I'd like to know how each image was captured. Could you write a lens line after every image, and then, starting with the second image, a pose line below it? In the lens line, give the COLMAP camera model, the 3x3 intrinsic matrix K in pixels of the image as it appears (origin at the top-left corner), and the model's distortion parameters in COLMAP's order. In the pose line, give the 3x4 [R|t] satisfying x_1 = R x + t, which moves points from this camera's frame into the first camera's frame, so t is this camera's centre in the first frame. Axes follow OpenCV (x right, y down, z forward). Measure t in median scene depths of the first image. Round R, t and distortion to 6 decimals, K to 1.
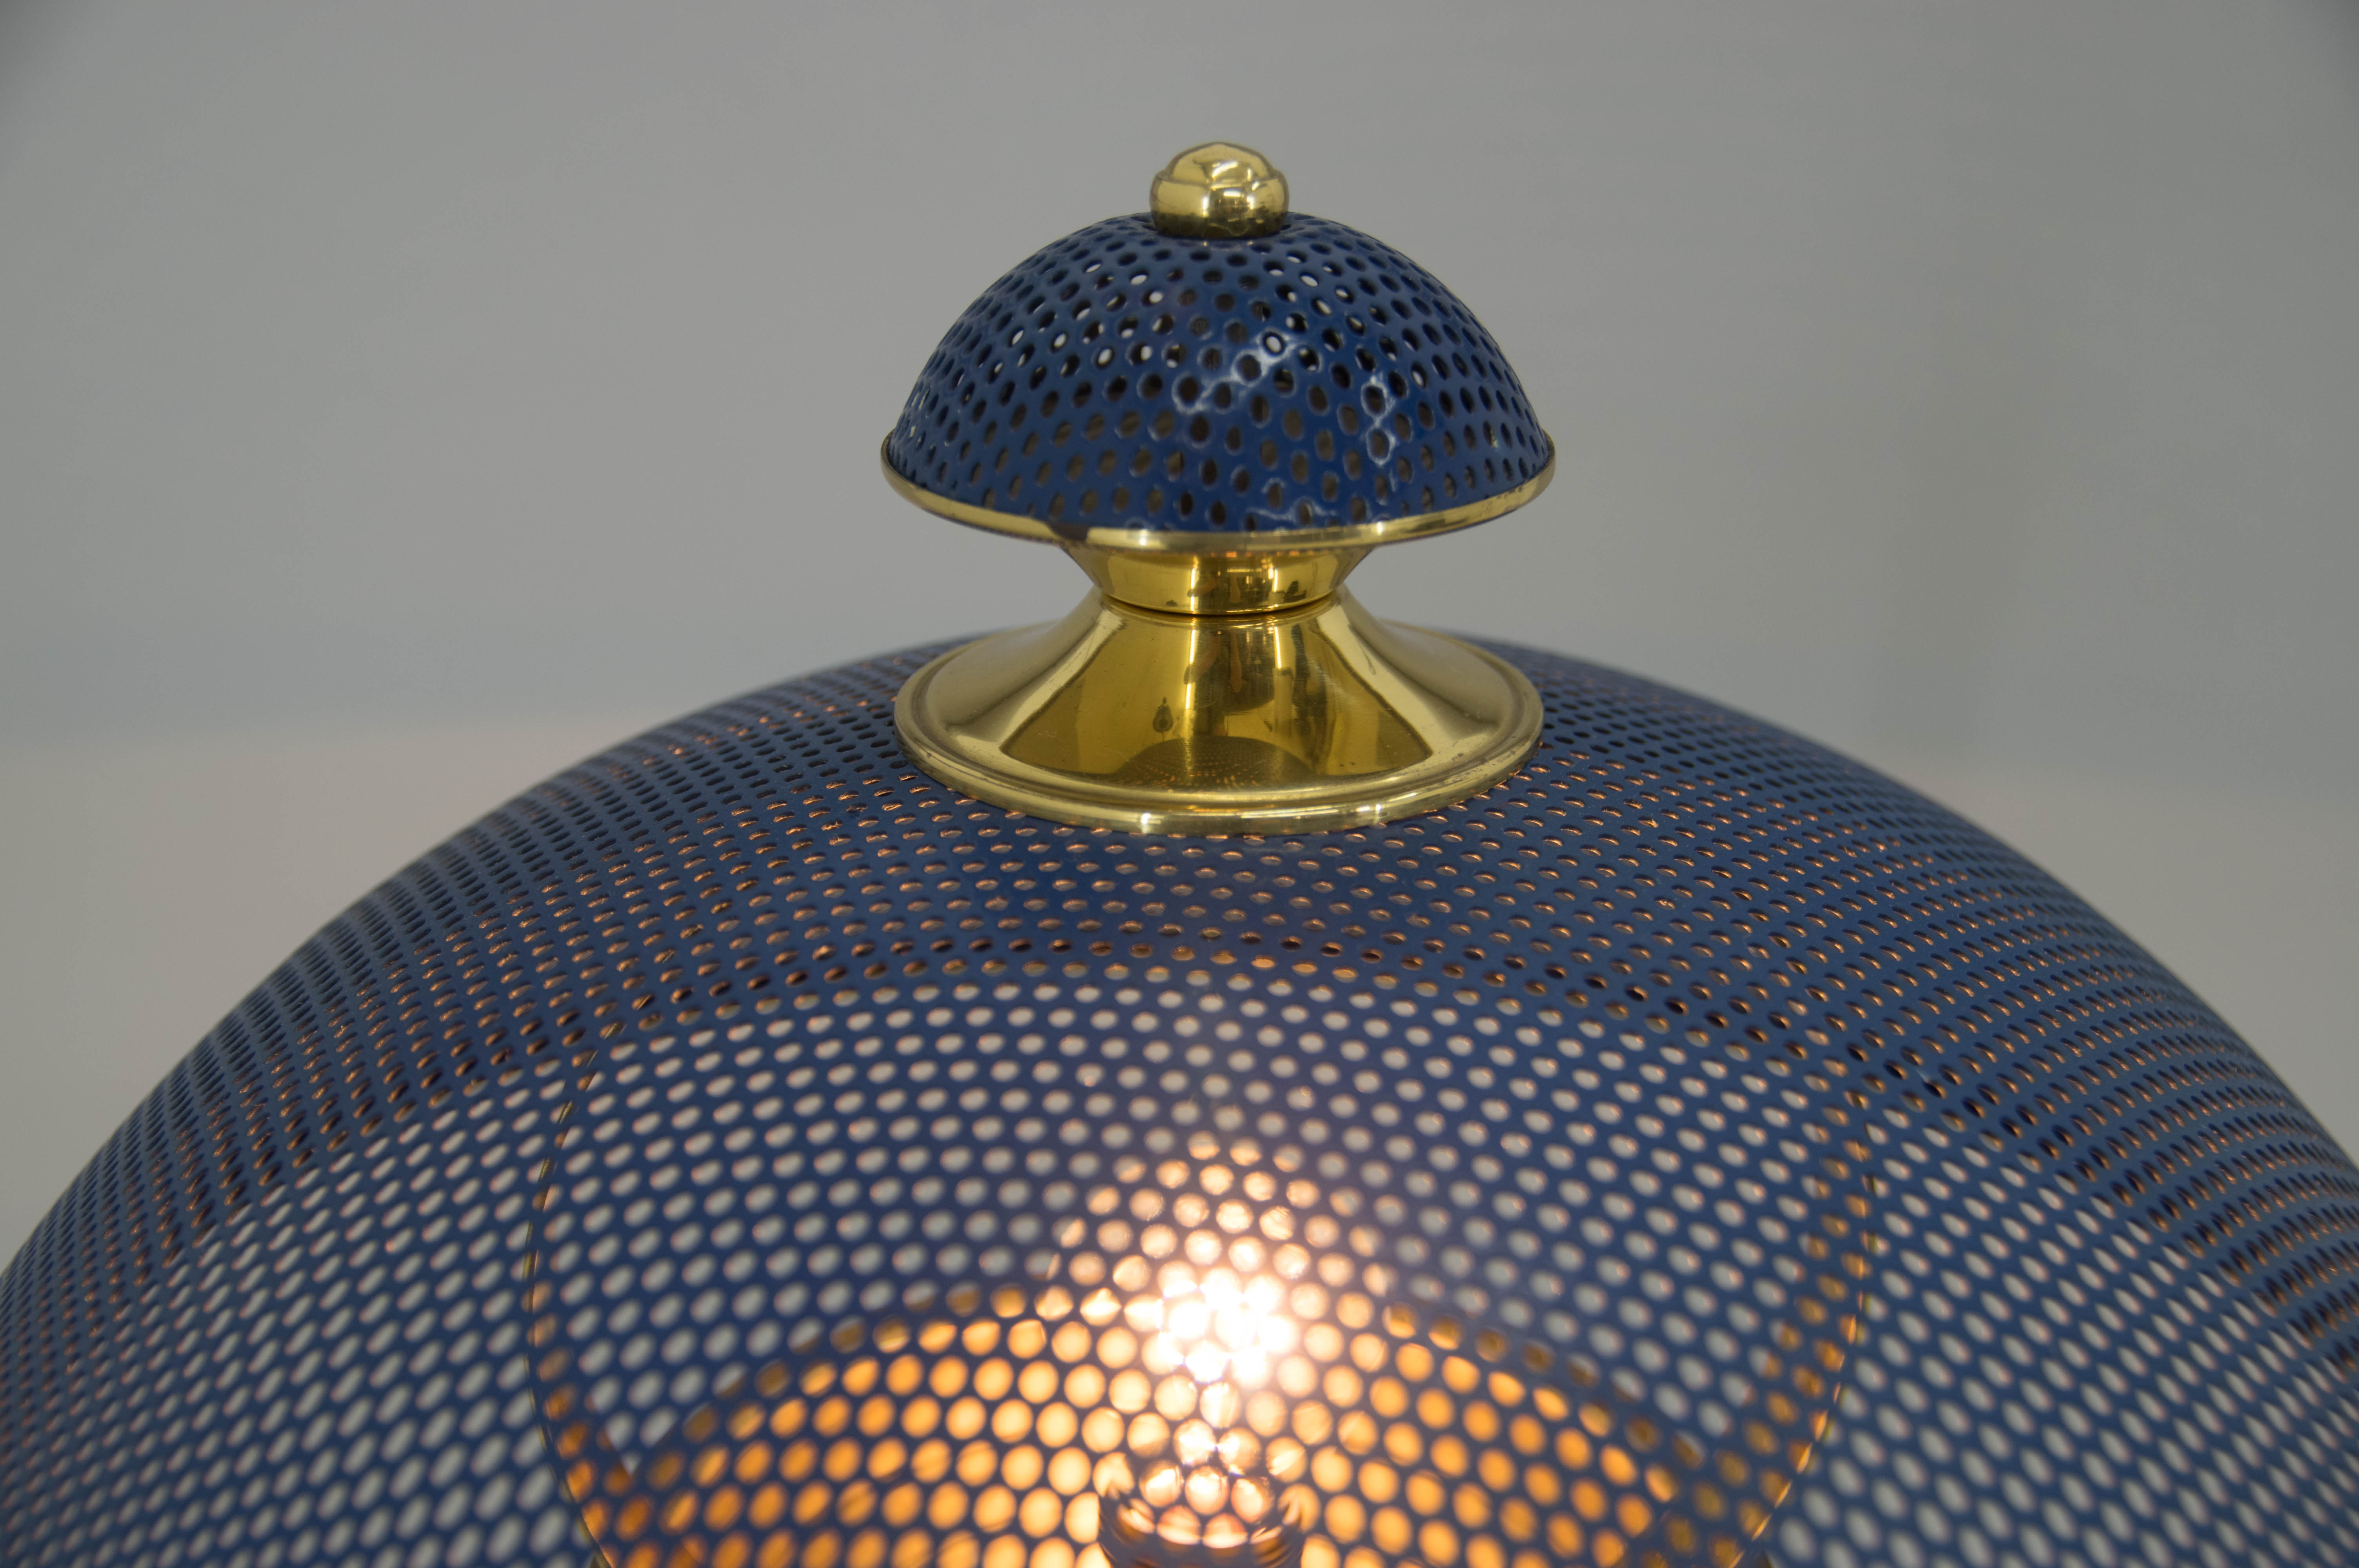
lens RADIAL K [[3566.5, 0, 1176.3], [0, 3566.5, 770.1], [0, 0, 1]] dist [0.130512, 0.000000]
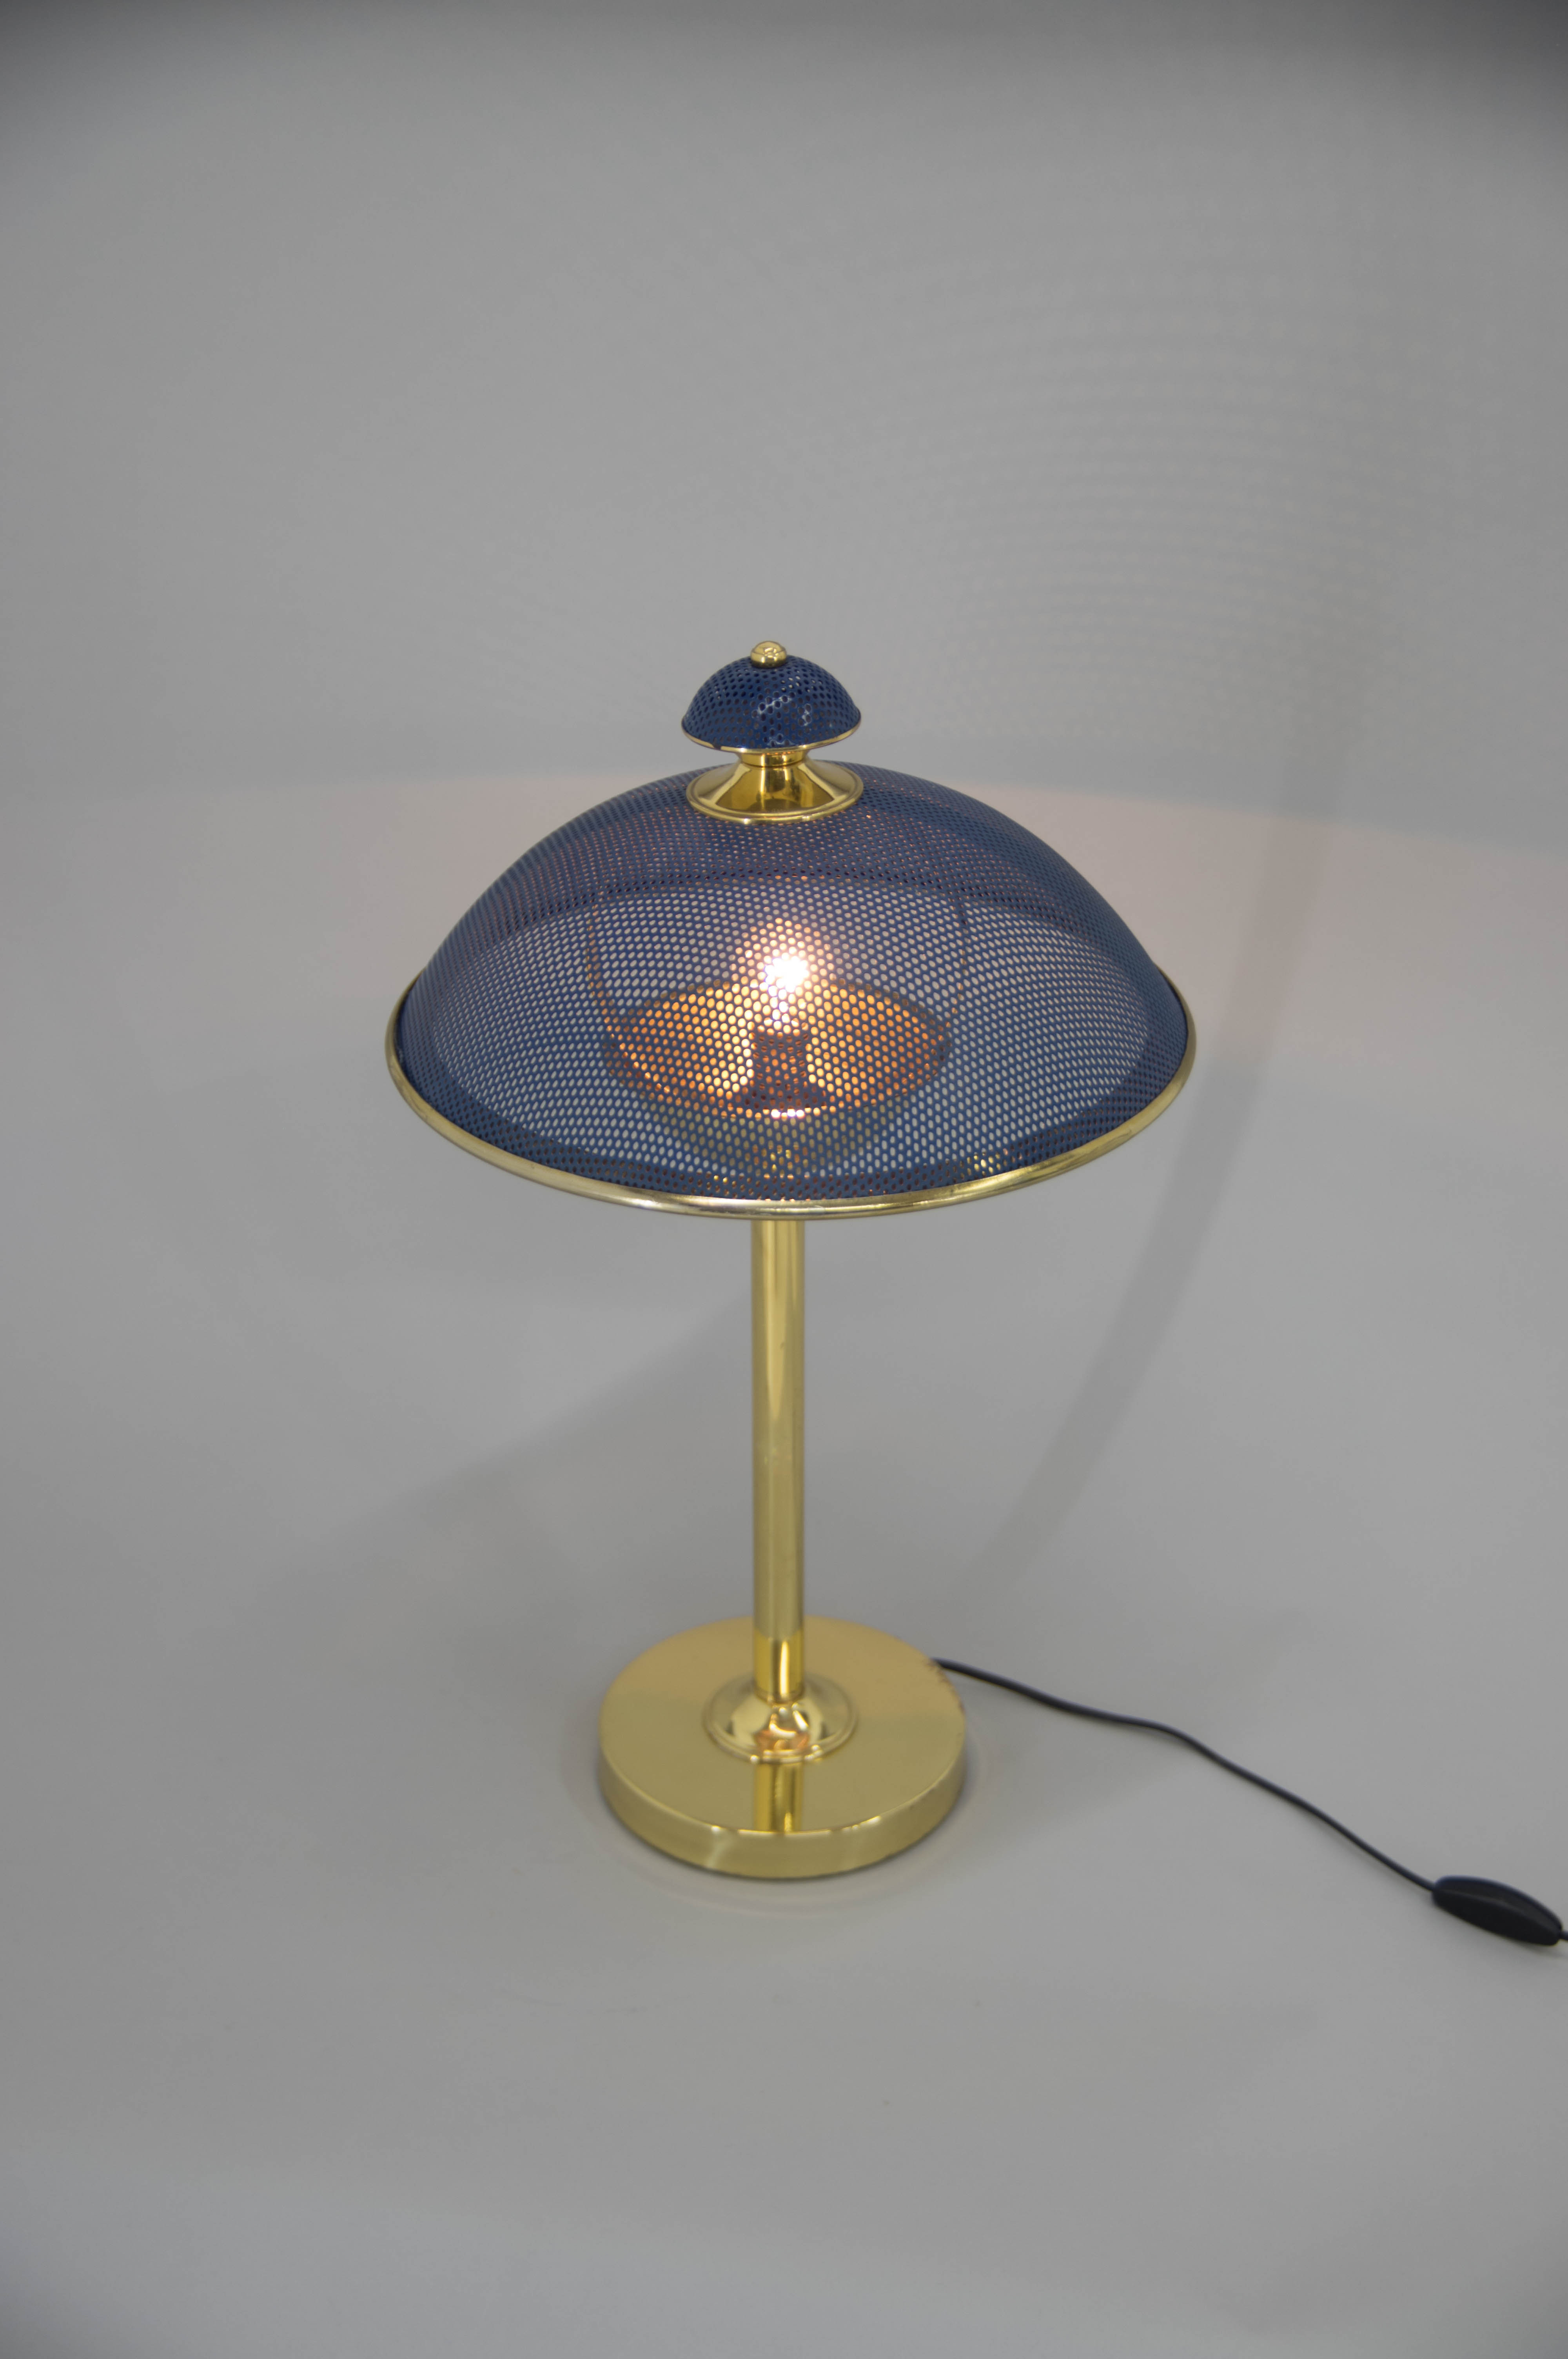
lens RADIAL K [[3566.5, 0, 783.0], [0, 3566.5, 1177.3], [0, 0, 1]] dist [0.130512, 0.000000]
pose [[0.999578, -0.020042, -0.021046, 0.093965], [0.022431, 0.992491, 0.120247, -0.064684], [0.018478, -0.120668, 0.992521, -2.770378]]
